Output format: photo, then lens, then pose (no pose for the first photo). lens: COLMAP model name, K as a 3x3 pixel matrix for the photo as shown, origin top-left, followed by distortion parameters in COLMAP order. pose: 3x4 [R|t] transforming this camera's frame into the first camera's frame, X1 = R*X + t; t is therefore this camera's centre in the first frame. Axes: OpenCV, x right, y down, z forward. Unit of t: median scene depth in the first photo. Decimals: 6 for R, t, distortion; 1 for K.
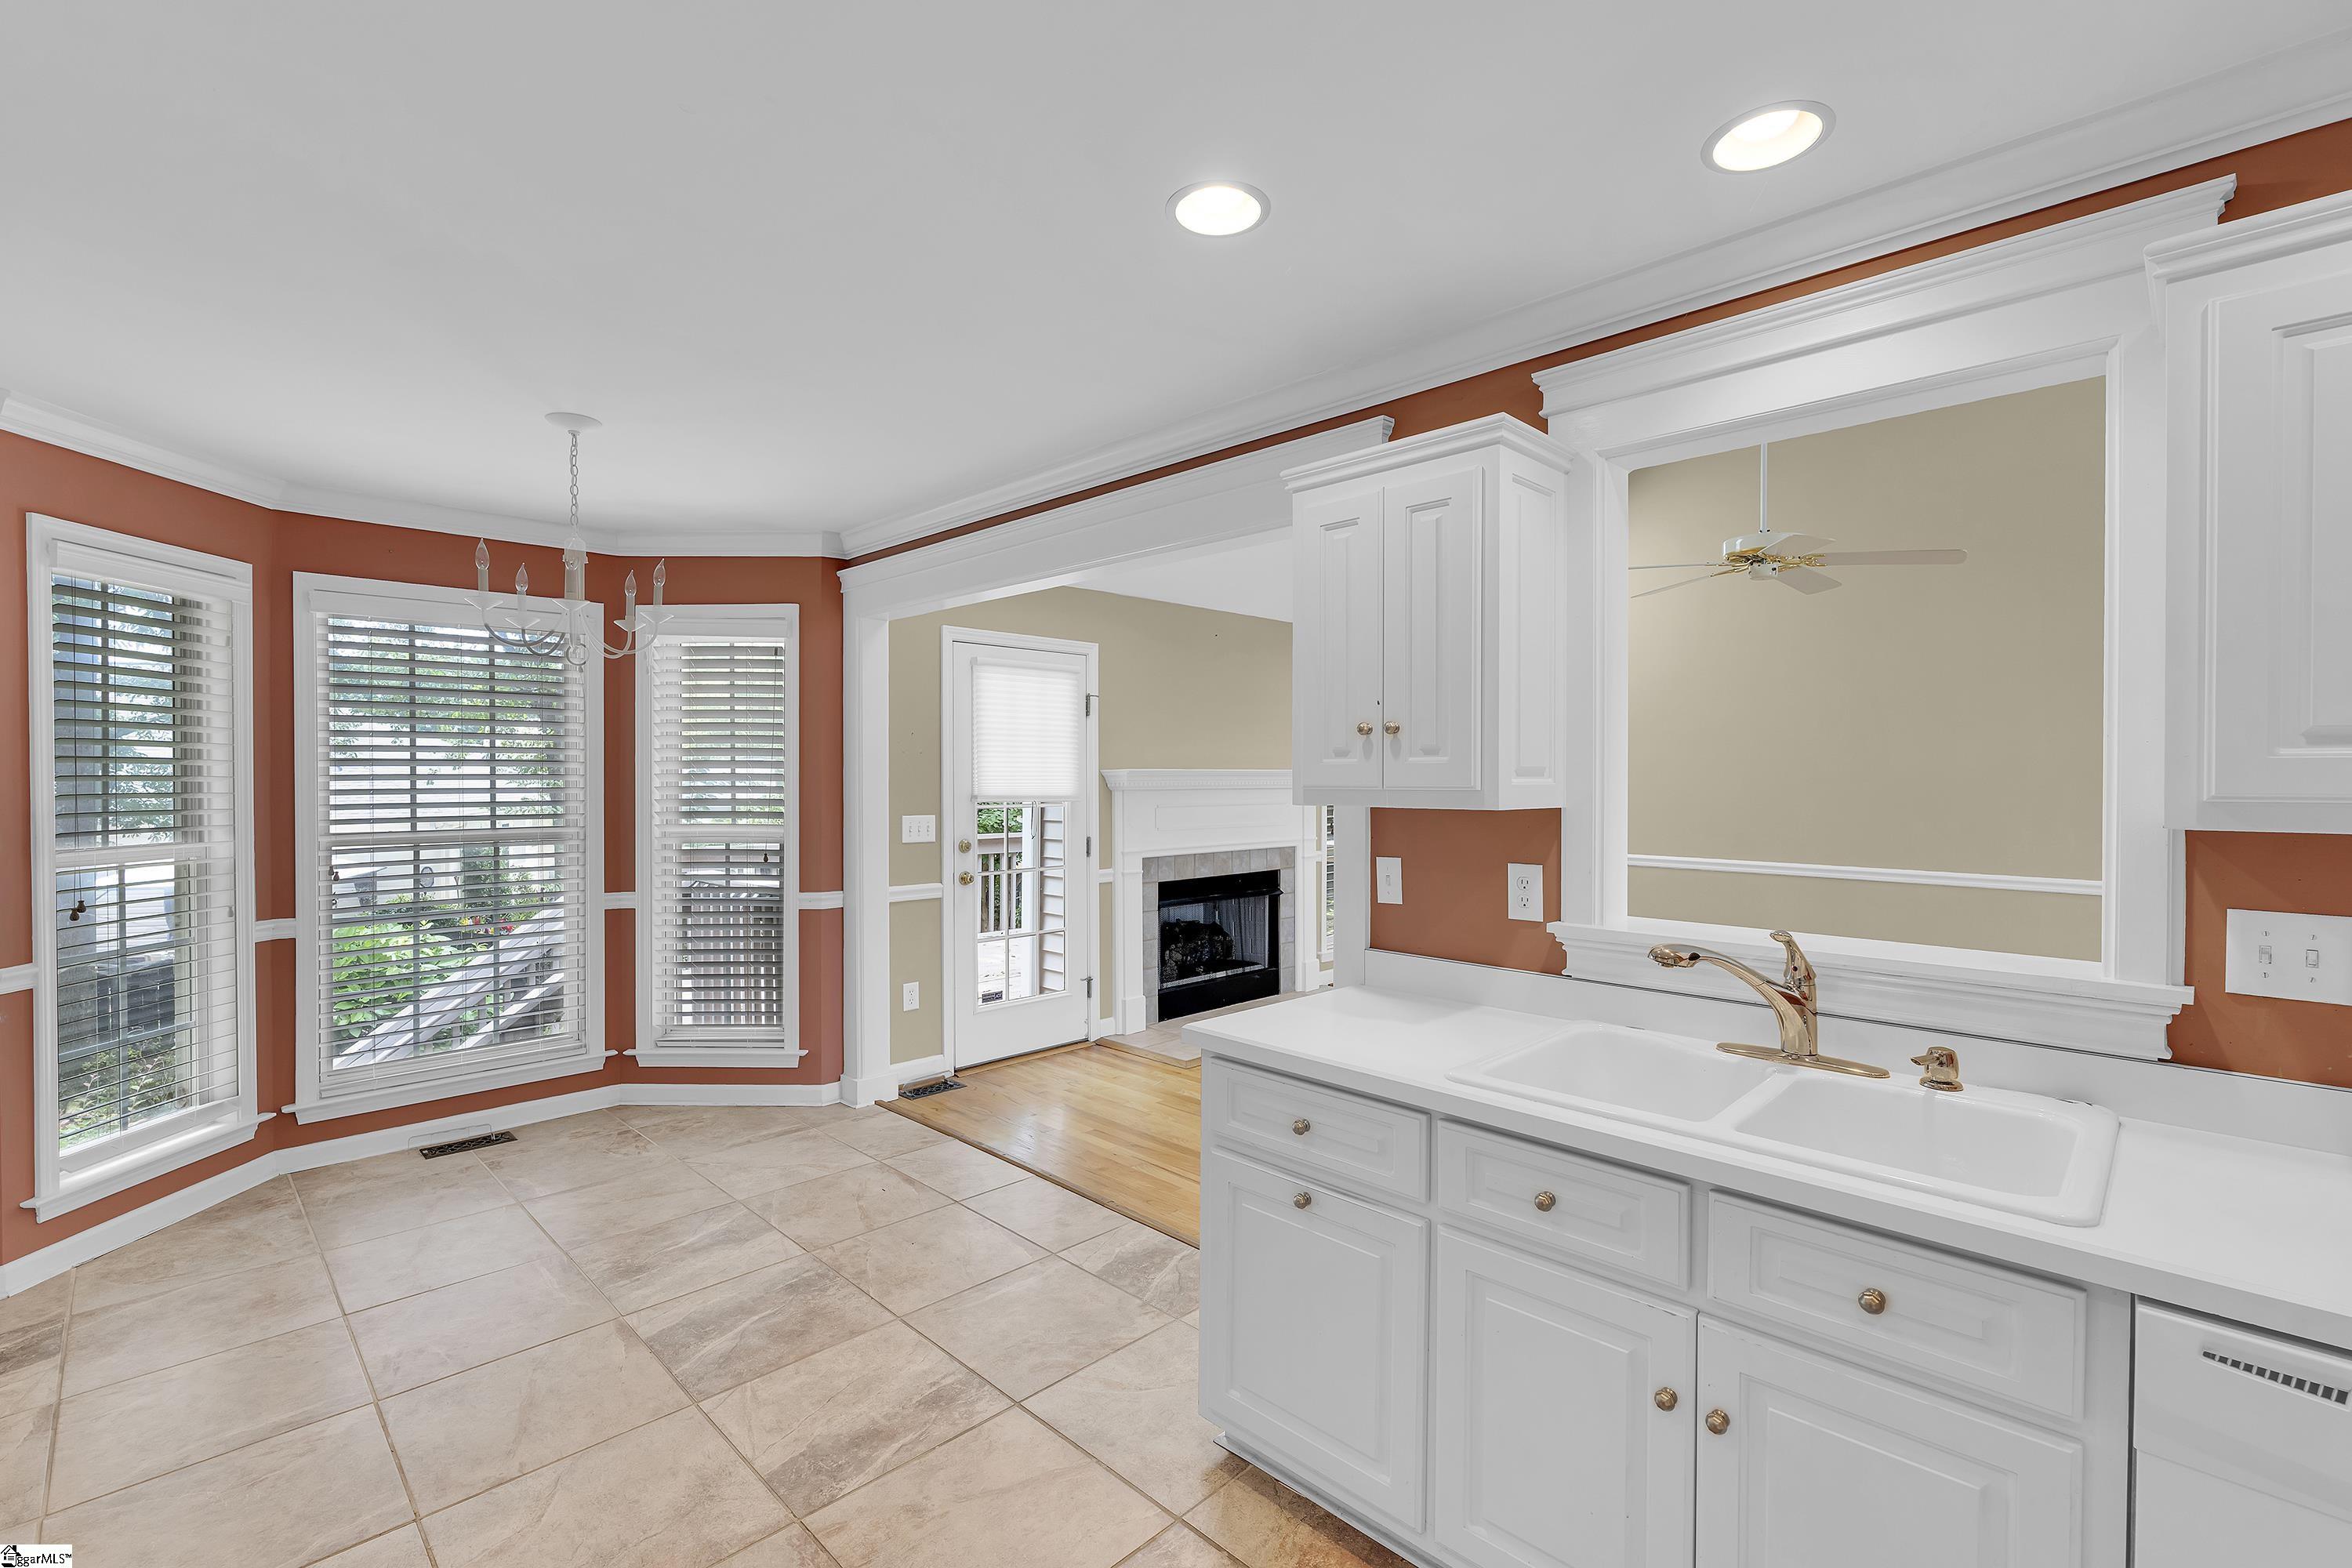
lens RADIAL K [[1025.9, 0, 1182.5], [0, 1025.9, 783.1], [0, 0, 1]] dist [-0.007040, 0.000176]
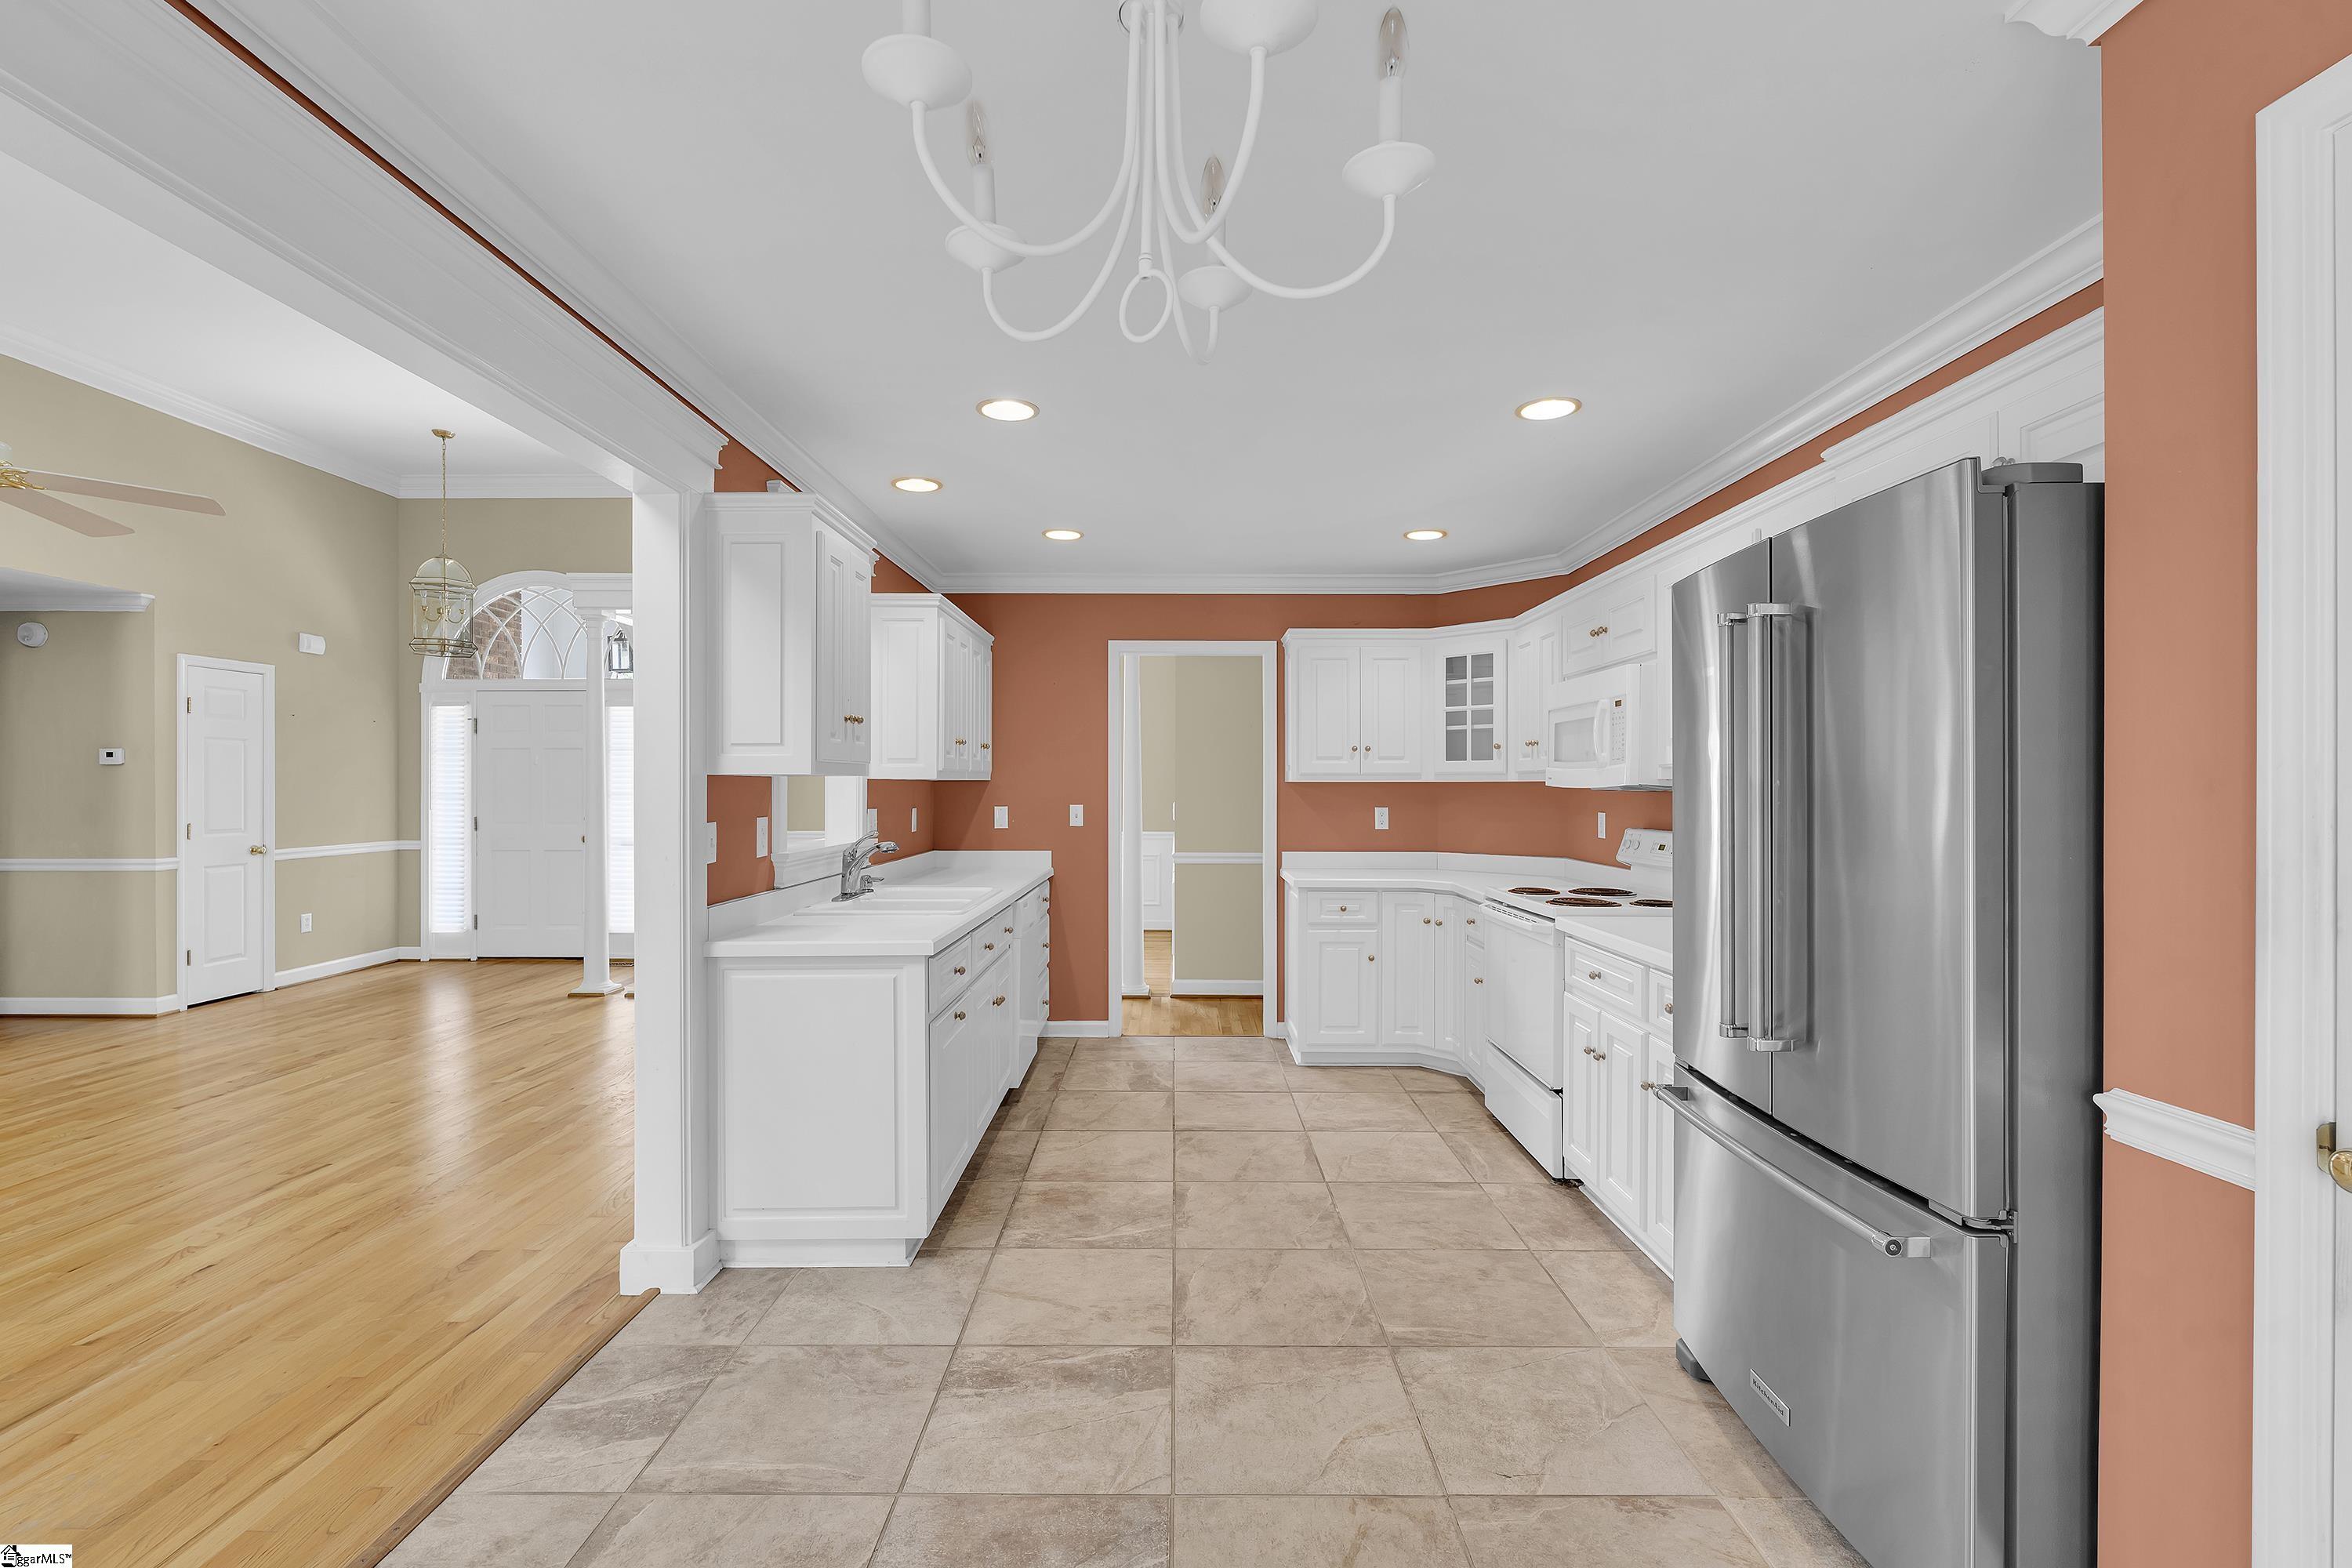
lens RADIAL K [[1025.9, 0, 1186.3], [0, 1025.9, 779.4], [0, 0, 1]] dist [-0.007040, 0.000176]
pose [[-0.706202, 0.003386, 0.708002, -0.684591], [0.004190, 0.999991, -0.000603, 0.018938], [-0.707998, 0.002540, -0.706210, 1.005797]]
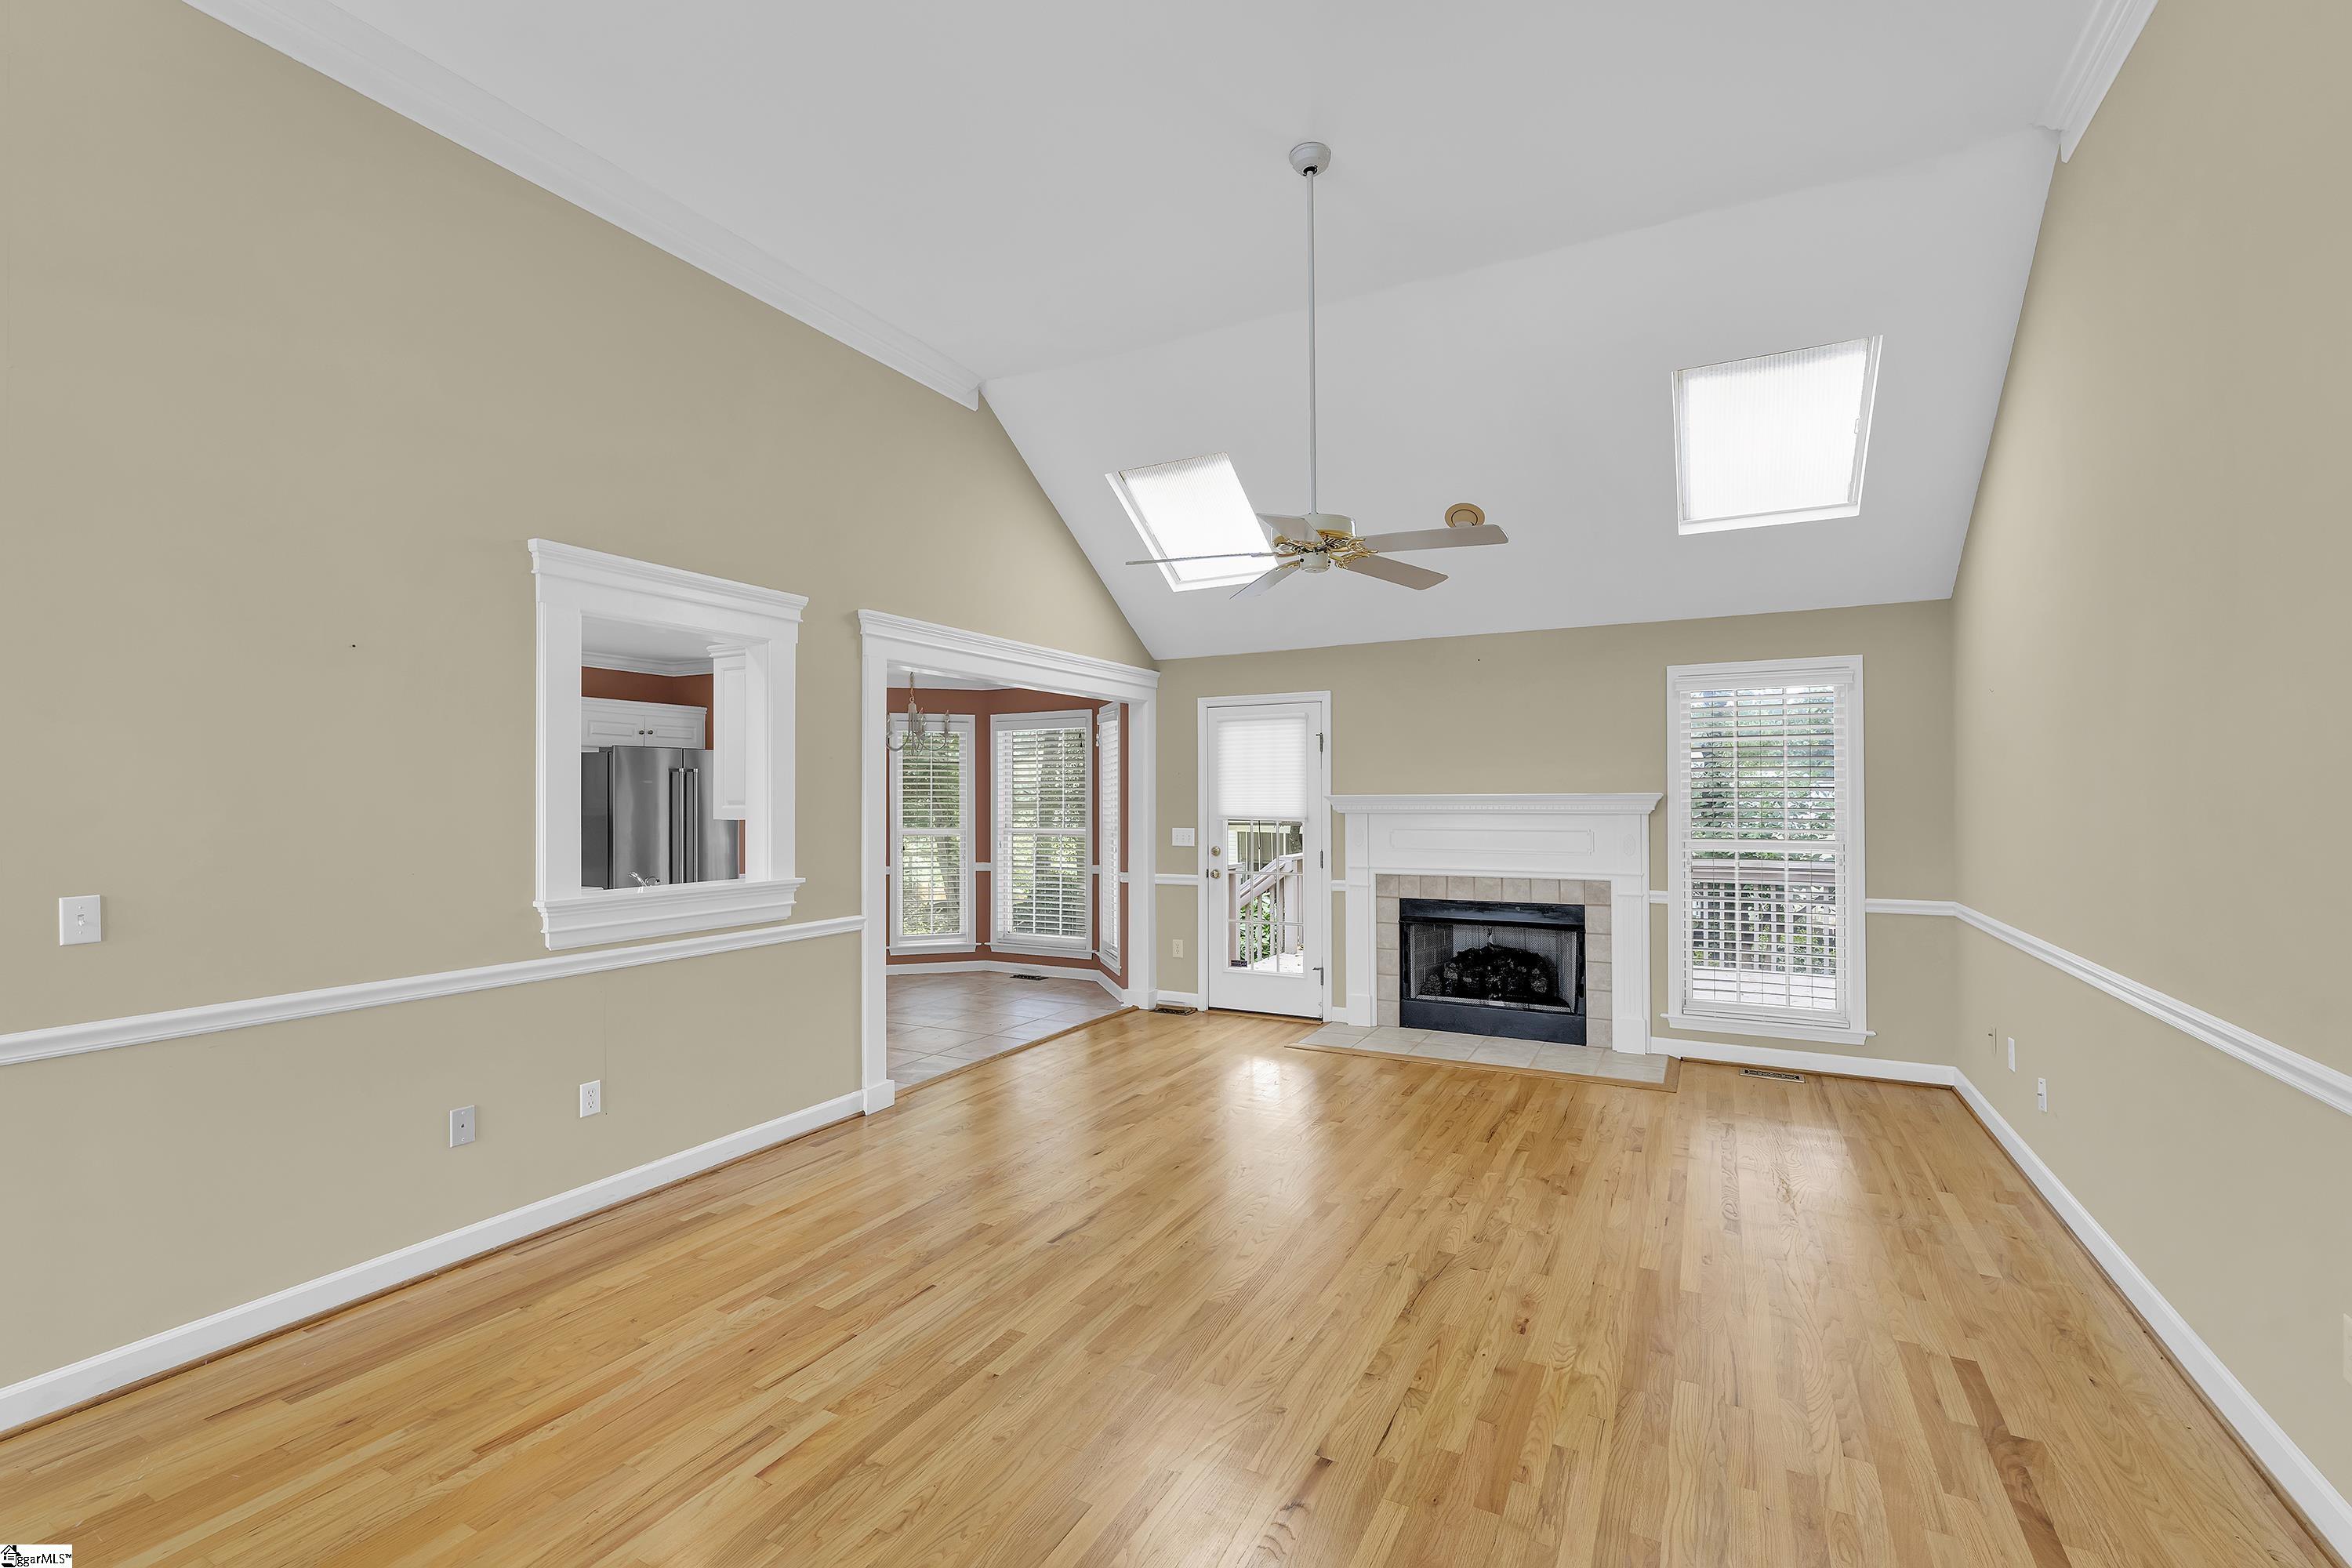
lens RADIAL K [[1025.9, 0, 1181.9], [0, 1025.9, 780.3], [0, 0, 1]] dist [-0.007040, 0.000176]
pose [[0.296291, -0.018849, -0.954912, 1.539179], [-0.002216, 0.999789, -0.020422, -0.009923], [0.955095, 0.008167, 0.296187, 0.732145]]
